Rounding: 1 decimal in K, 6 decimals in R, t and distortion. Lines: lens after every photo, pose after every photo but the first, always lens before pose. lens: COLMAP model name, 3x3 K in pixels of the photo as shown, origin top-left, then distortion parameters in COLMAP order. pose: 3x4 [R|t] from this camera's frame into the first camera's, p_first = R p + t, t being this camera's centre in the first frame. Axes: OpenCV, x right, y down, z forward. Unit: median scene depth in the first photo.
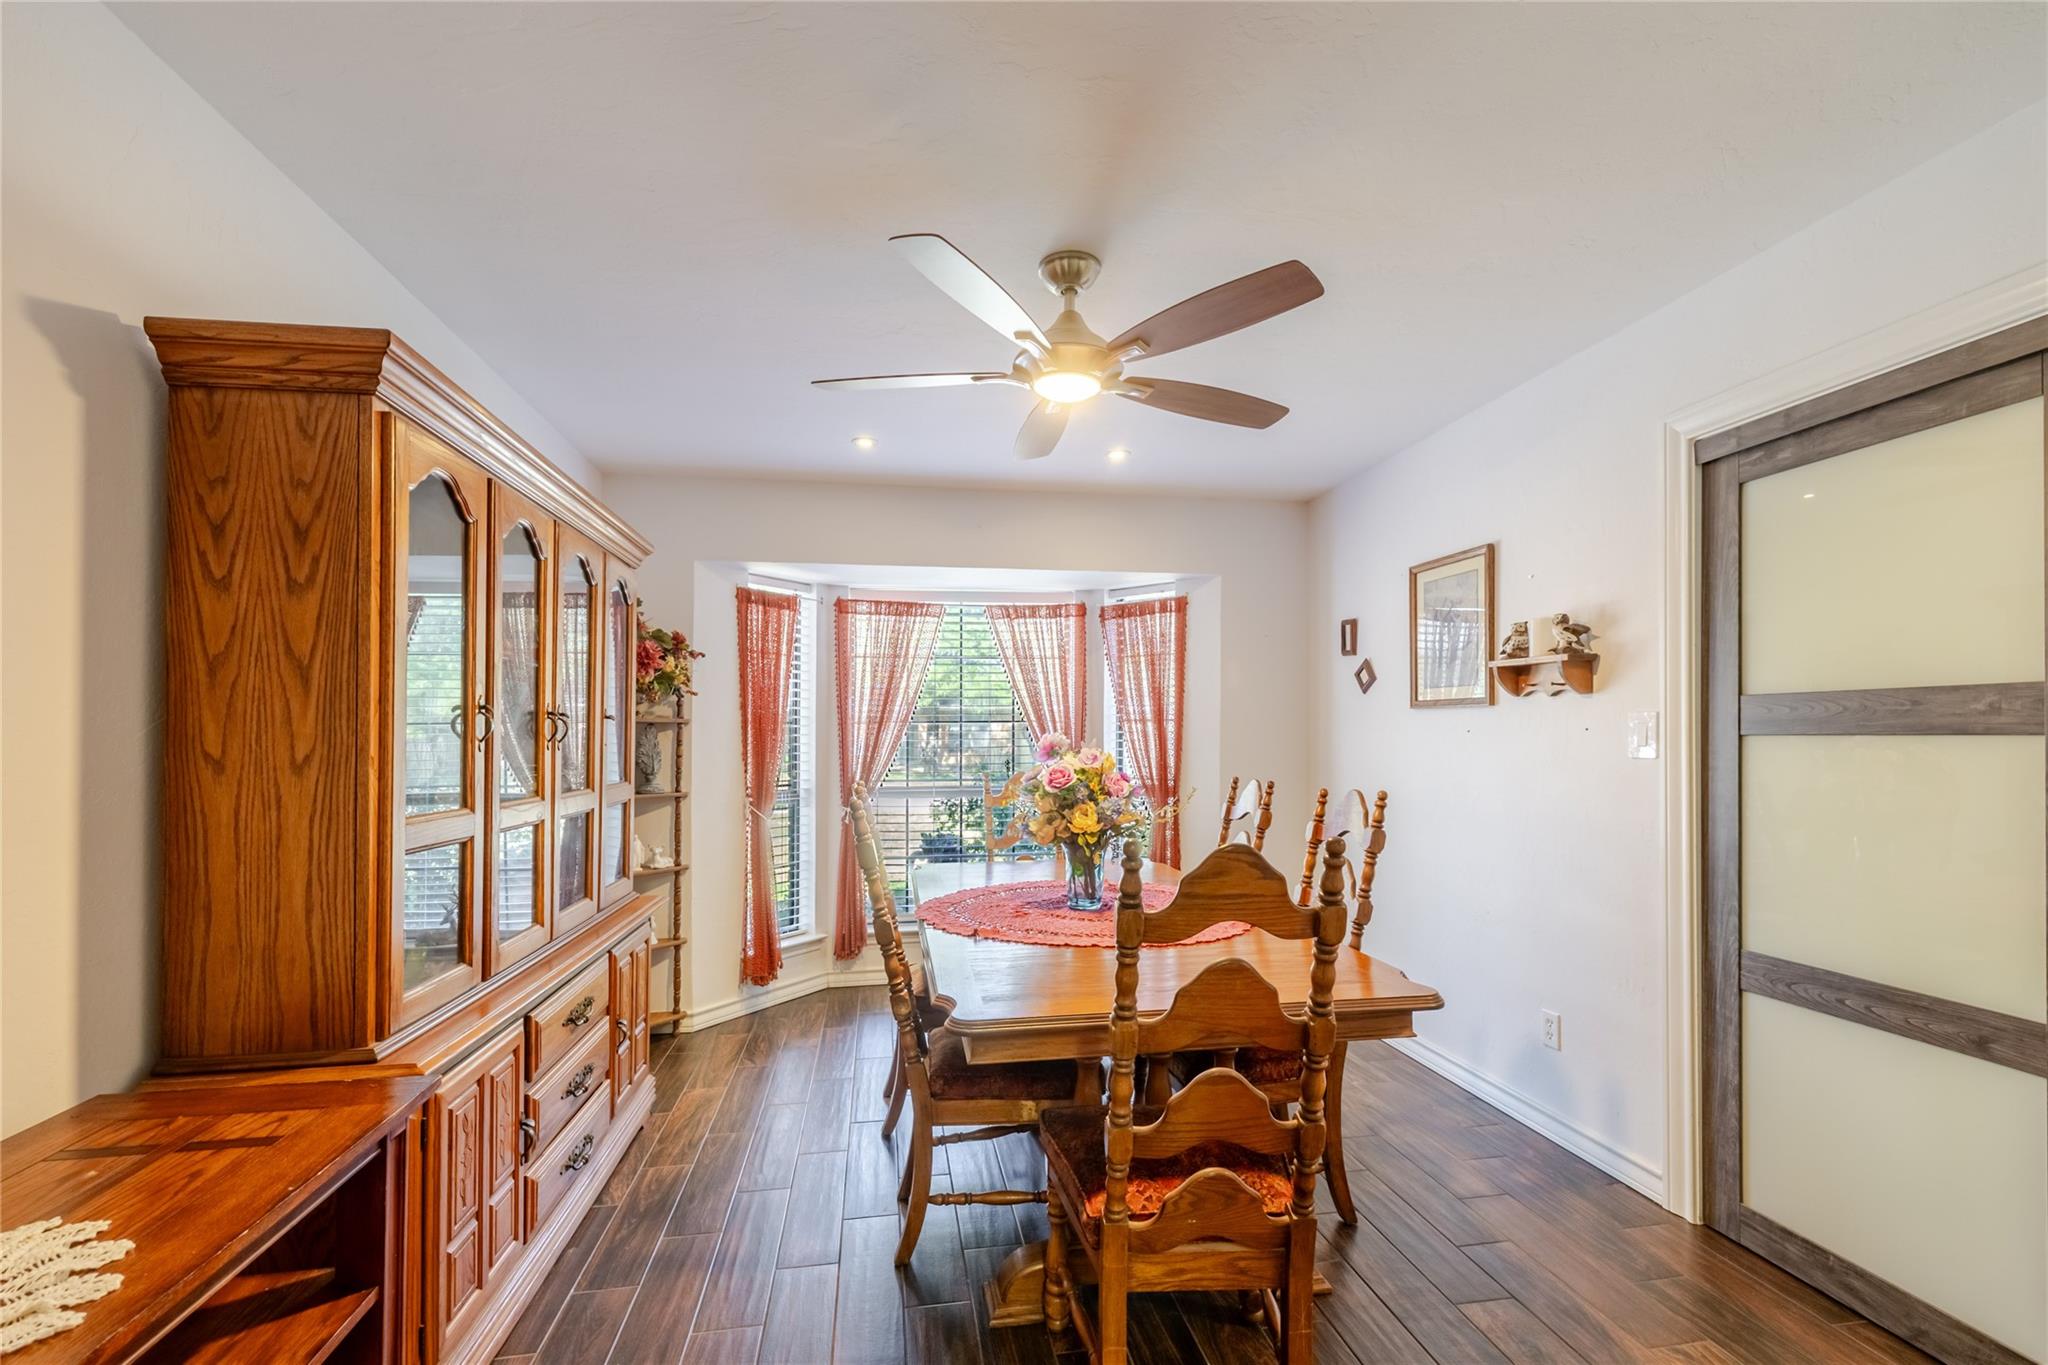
lens RADIAL K [[875.8, 0, 1030.4], [0, 875.8, 722.9], [0, 0, 1]] dist [-0.001905, 0.001238]
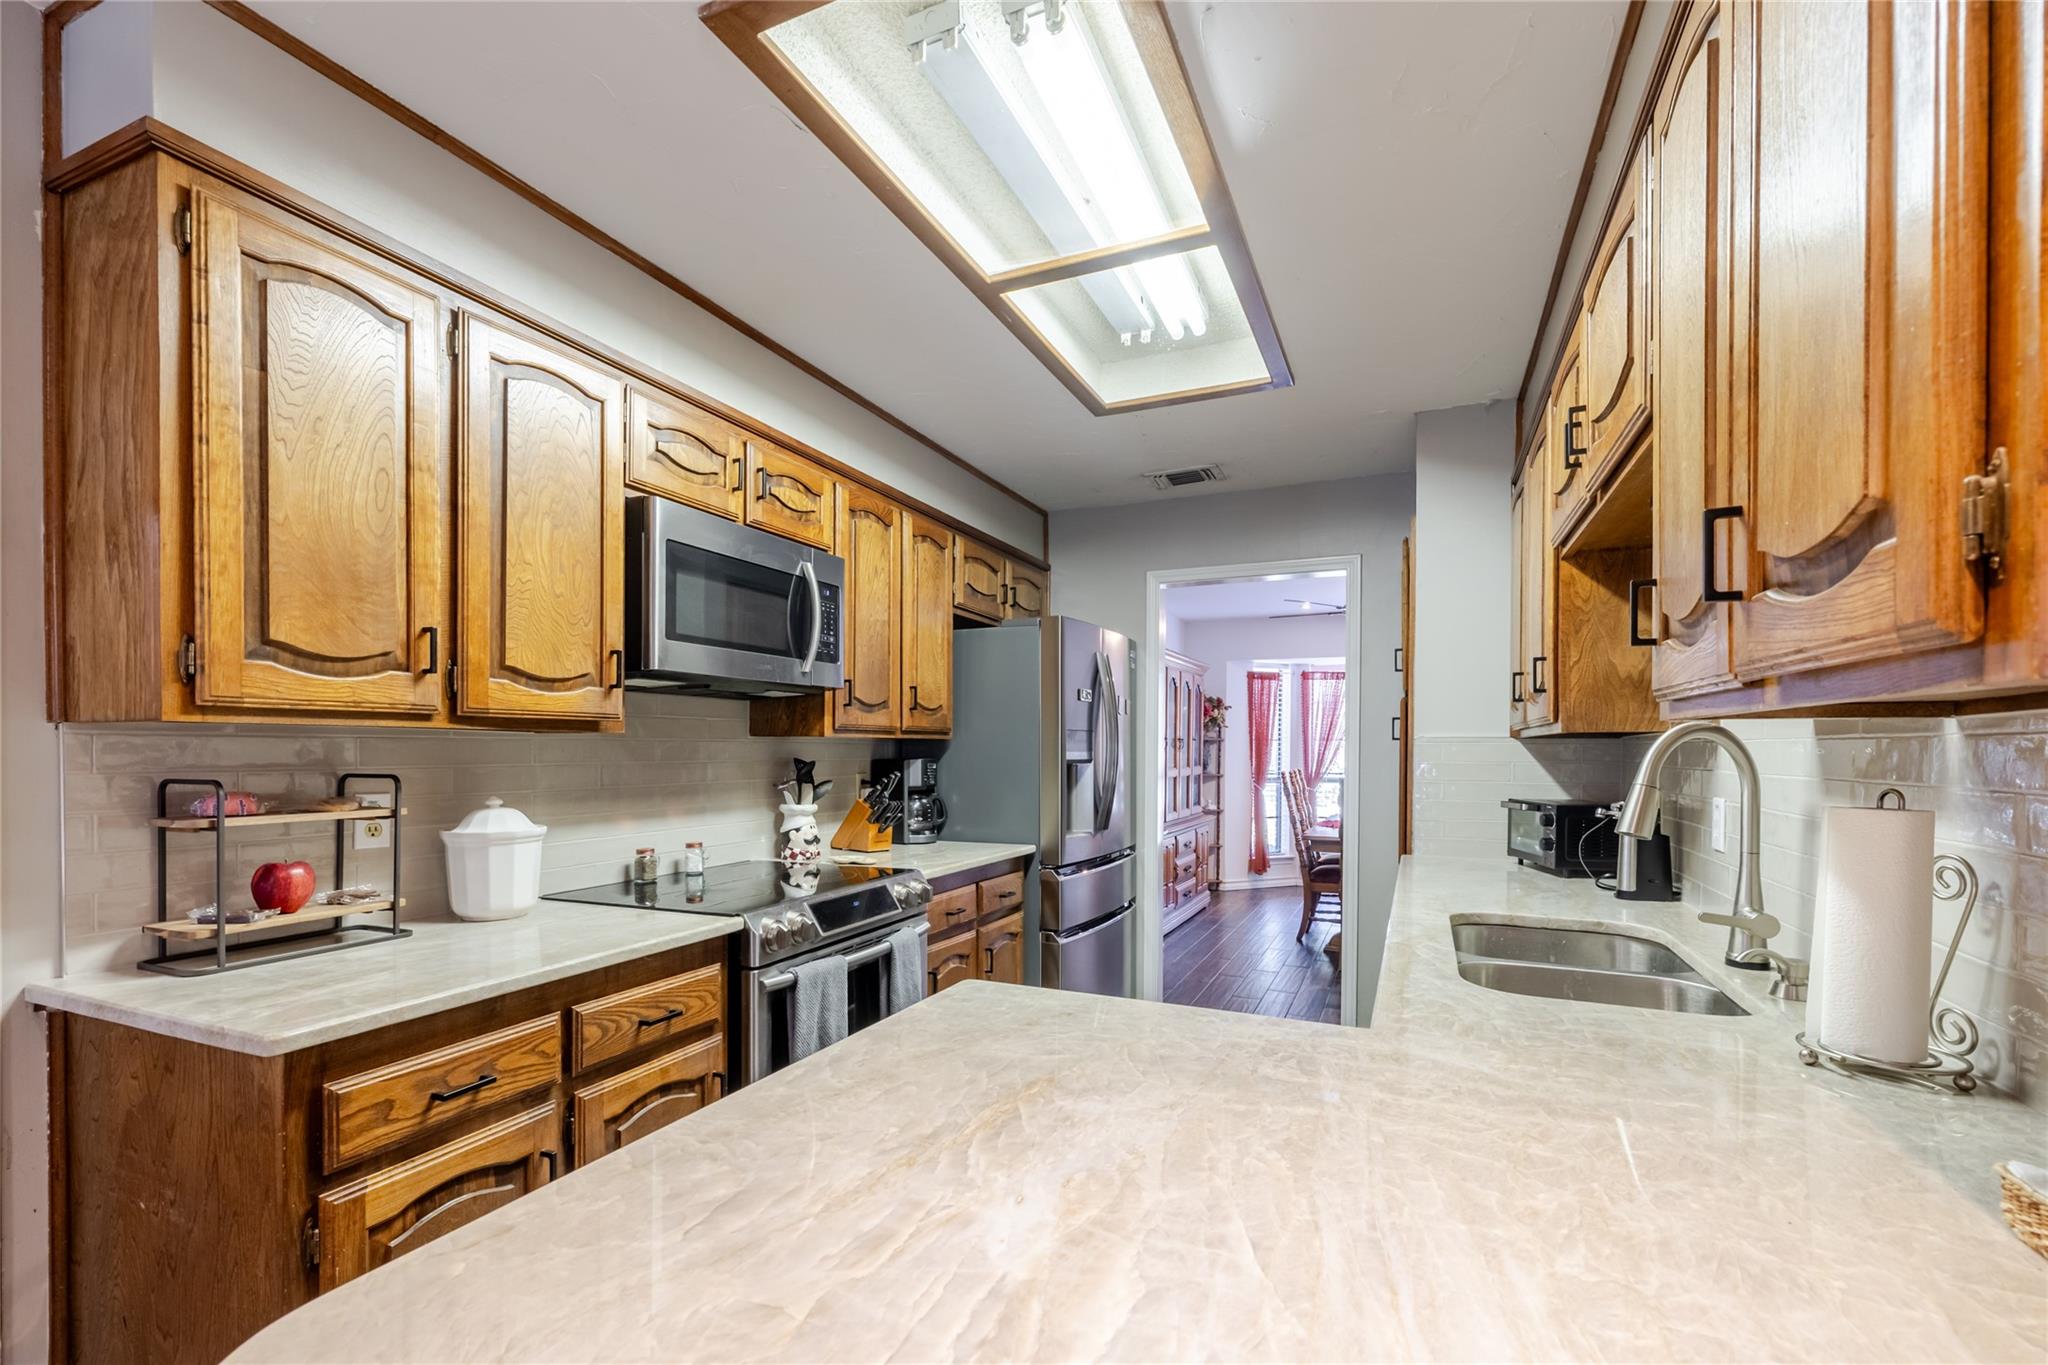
lens RADIAL K [[875.8, 0, 1043.9], [0, 875.8, 747.8], [0, 0, 1]] dist [-0.001905, 0.001238]
pose [[0.841751, 0.007154, -0.539818, 0.361835], [-0.000886, 0.999929, 0.011870, -0.007061], [0.539865, -0.009513, 0.841698, -0.954059]]
